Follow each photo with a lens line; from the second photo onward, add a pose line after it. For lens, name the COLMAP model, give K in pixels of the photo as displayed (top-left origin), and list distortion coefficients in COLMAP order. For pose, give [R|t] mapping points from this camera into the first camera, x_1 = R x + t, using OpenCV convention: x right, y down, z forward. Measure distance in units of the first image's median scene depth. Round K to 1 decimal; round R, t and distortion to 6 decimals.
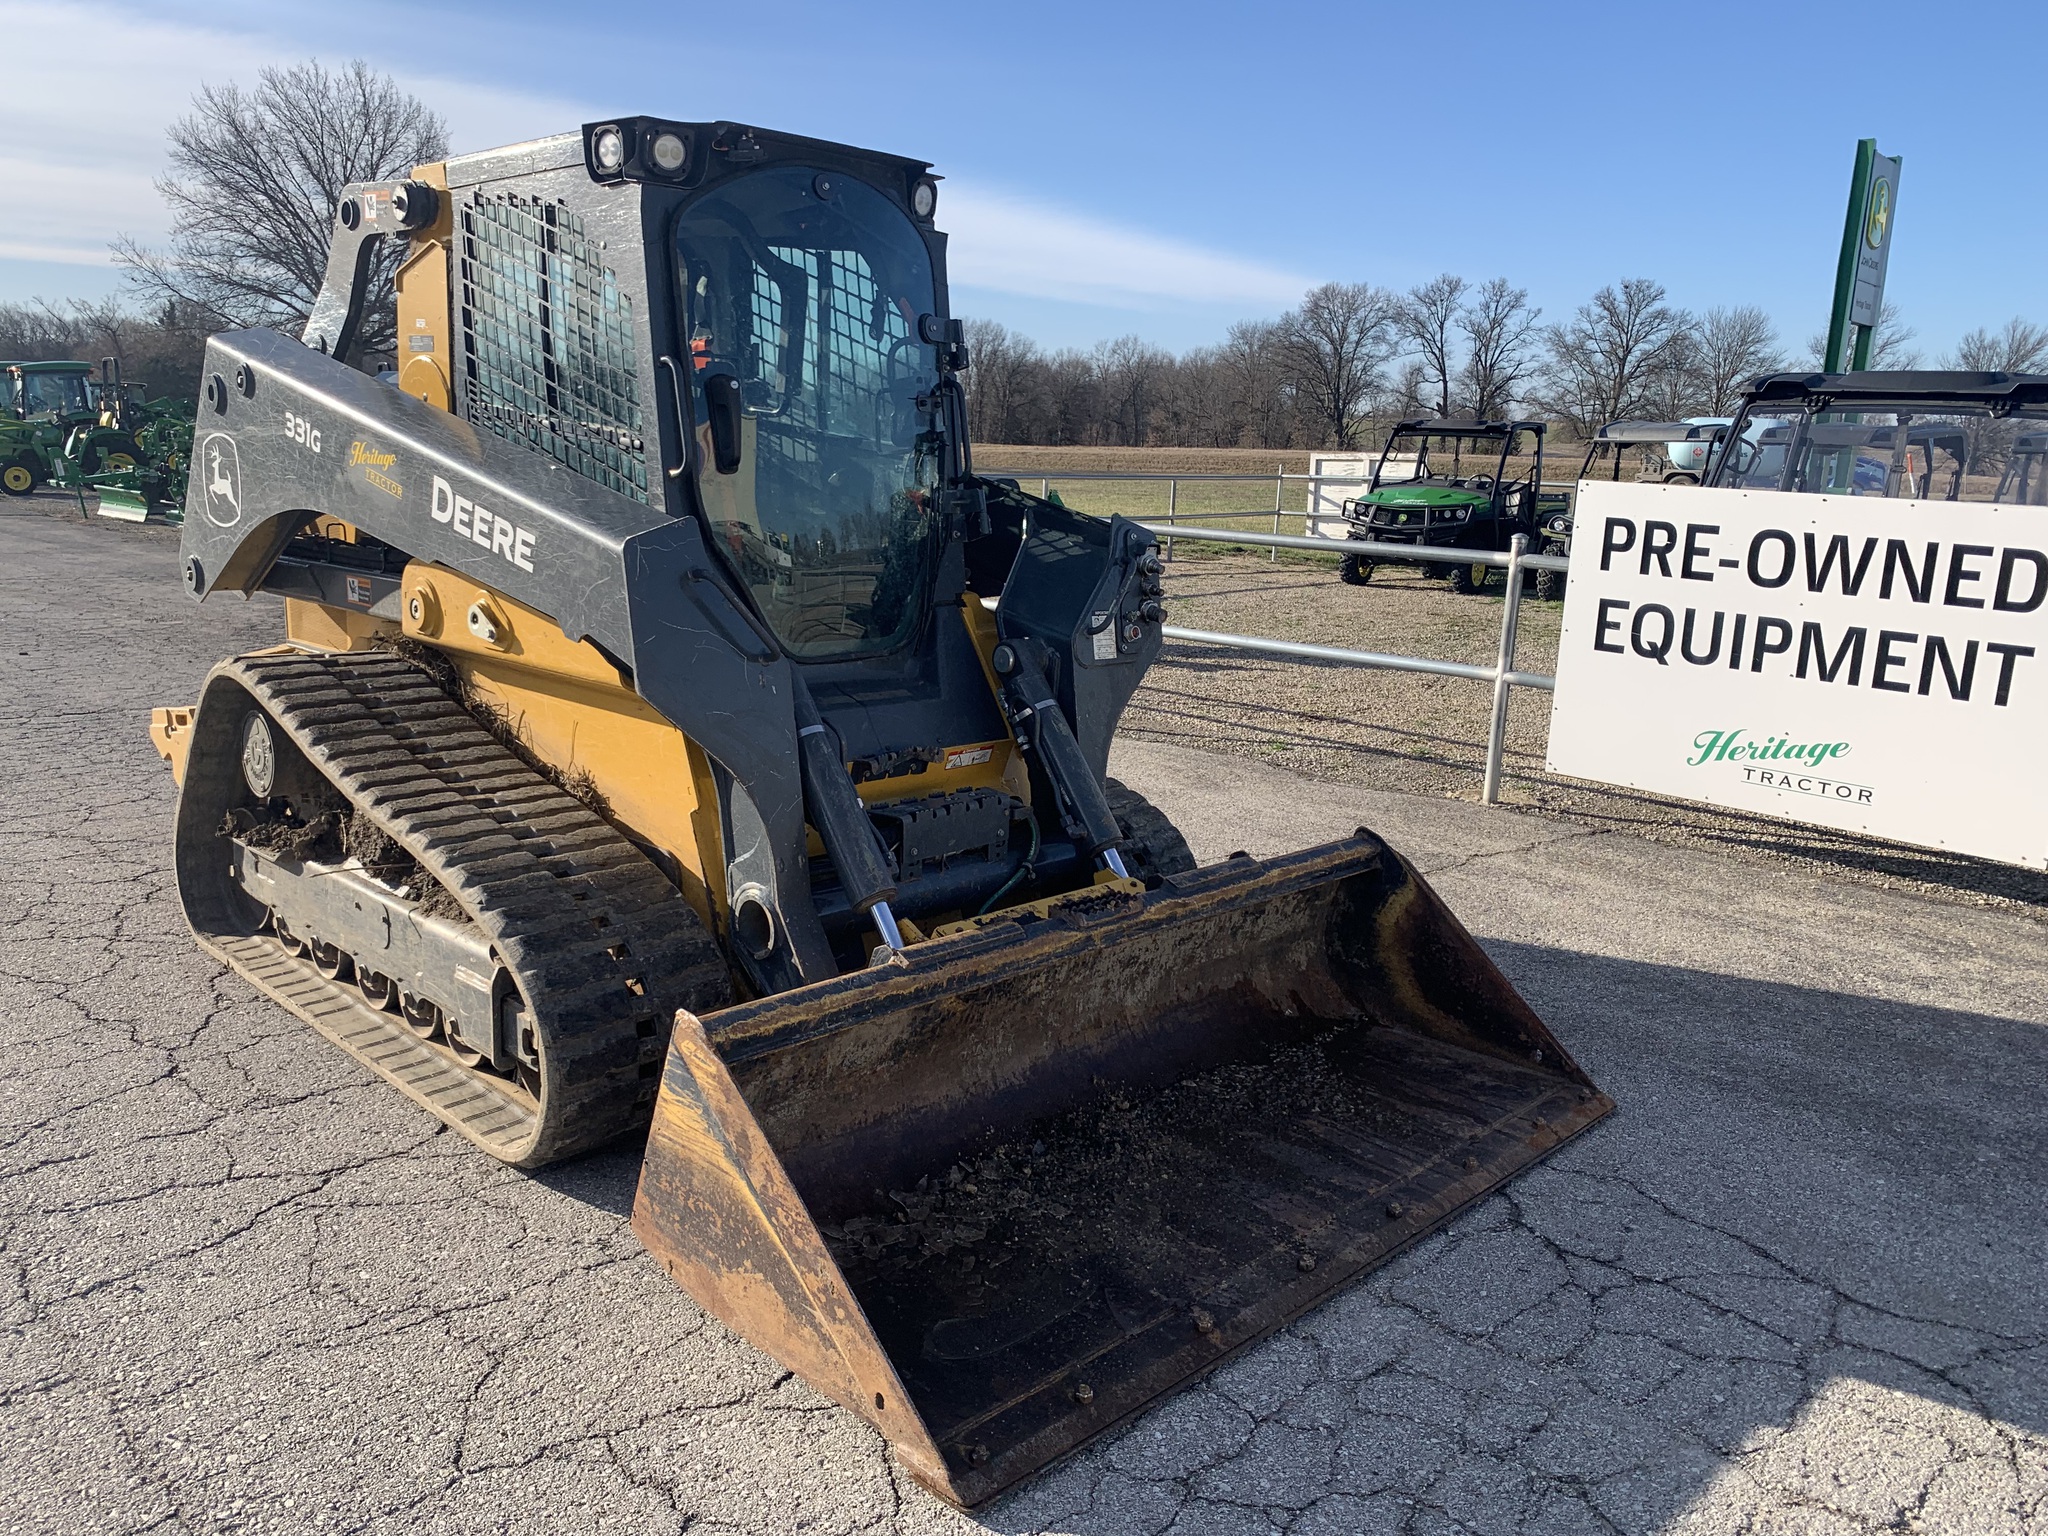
lens RADIAL K [[1565.4, 0, 1003.6], [0, 1565.4, 765.2], [0, 0, 1]] dist [0.003119, 0.010573]
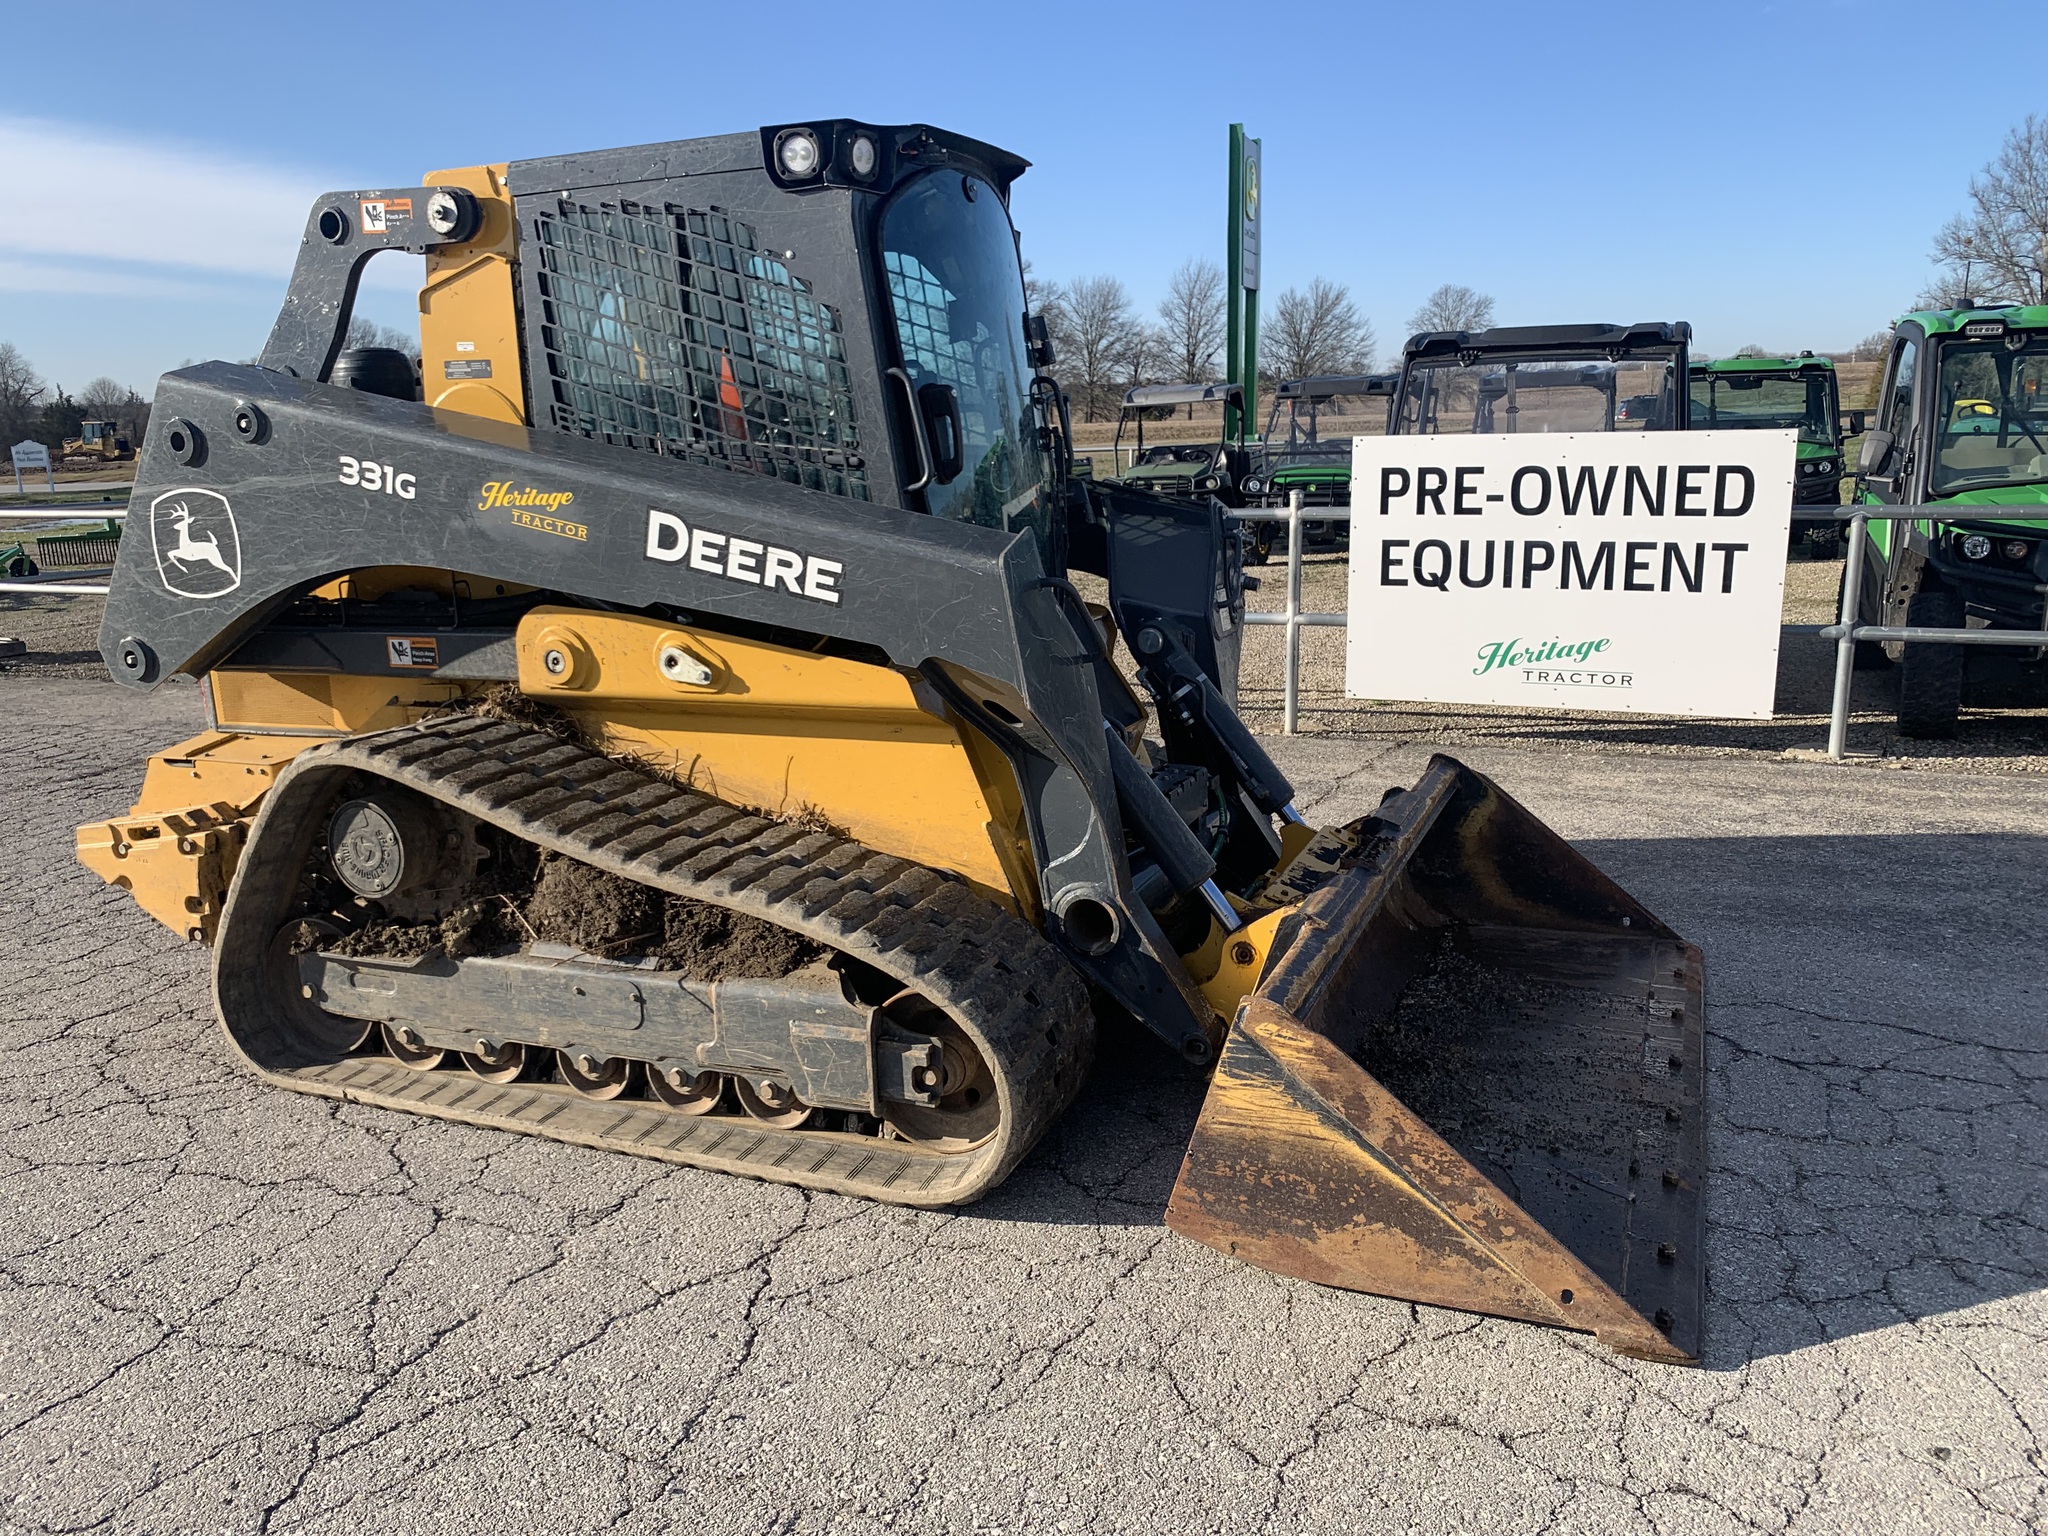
lens RADIAL K [[1556.7, 0, 1018.8], [0, 1556.7, 773.2], [0, 0, 1]] dist [0.048210, -0.077440]
pose [[0.925374, -0.145436, 0.350044, -0.330331], [0.140125, 0.989301, 0.040602, -0.025465], [-0.352204, 0.011478, 0.935853, 0.041405]]
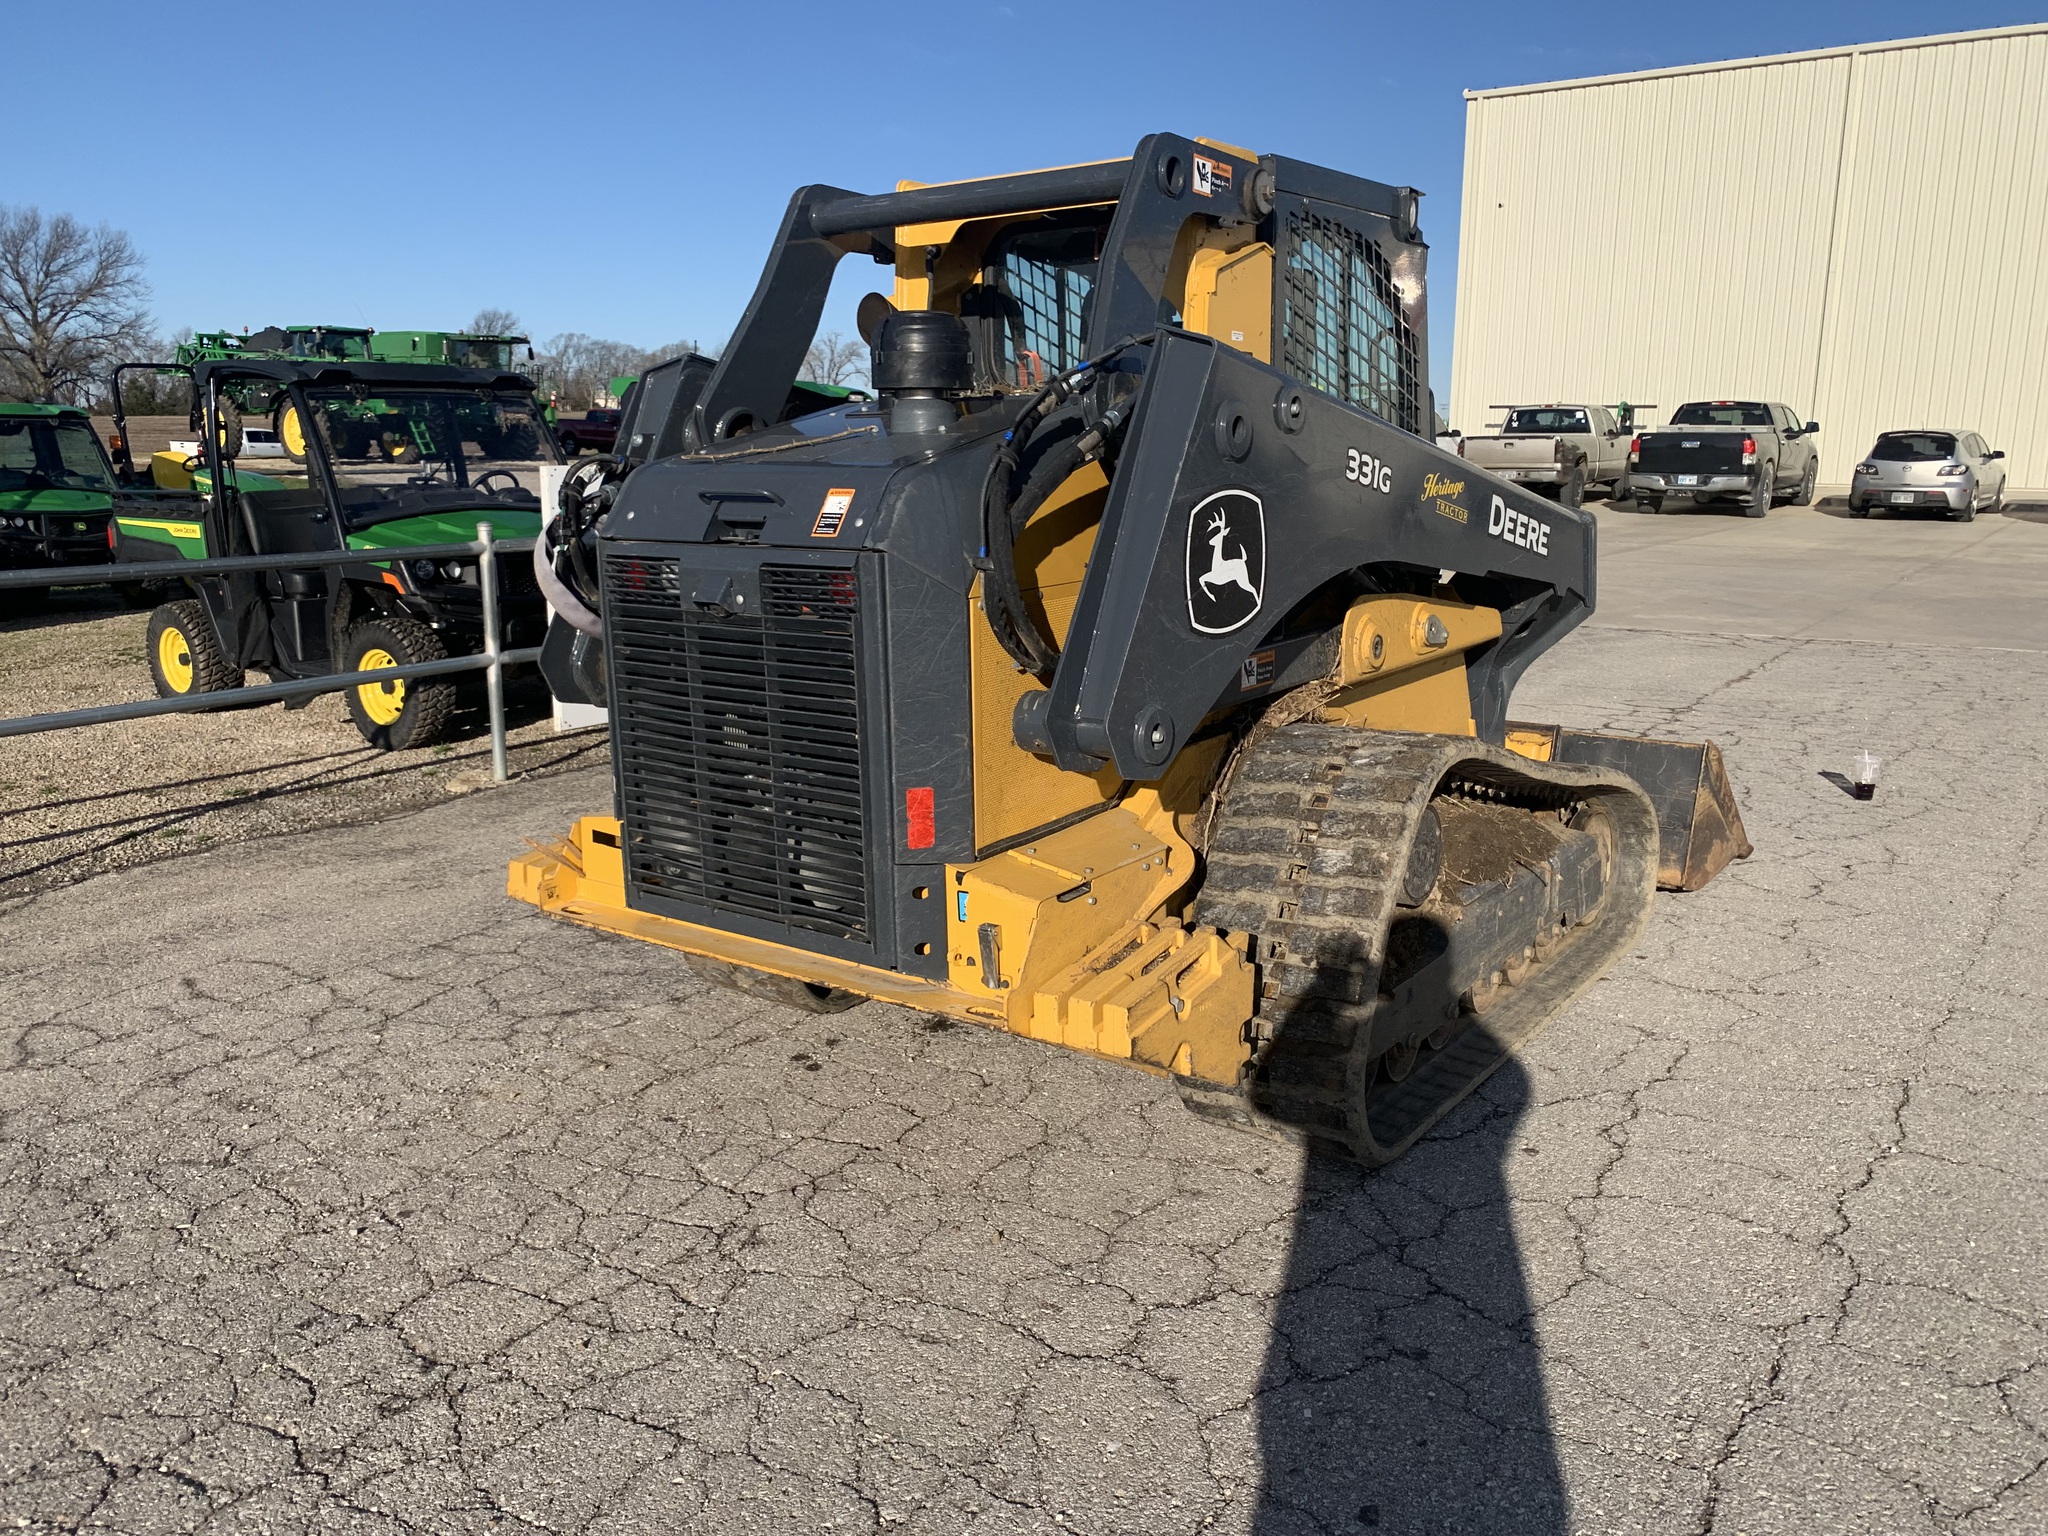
lens RADIAL K [[1564.2, 0, 1038.1], [0, 1564.2, 779.5], [0, 0, 1]] dist [0.037394, -0.047919]
pose [[-0.149743, -0.247614, 0.957217, -0.934104], [0.210365, 0.937987, 0.275548, -0.241373], [-0.966087, 0.242626, -0.088368, 0.950717]]
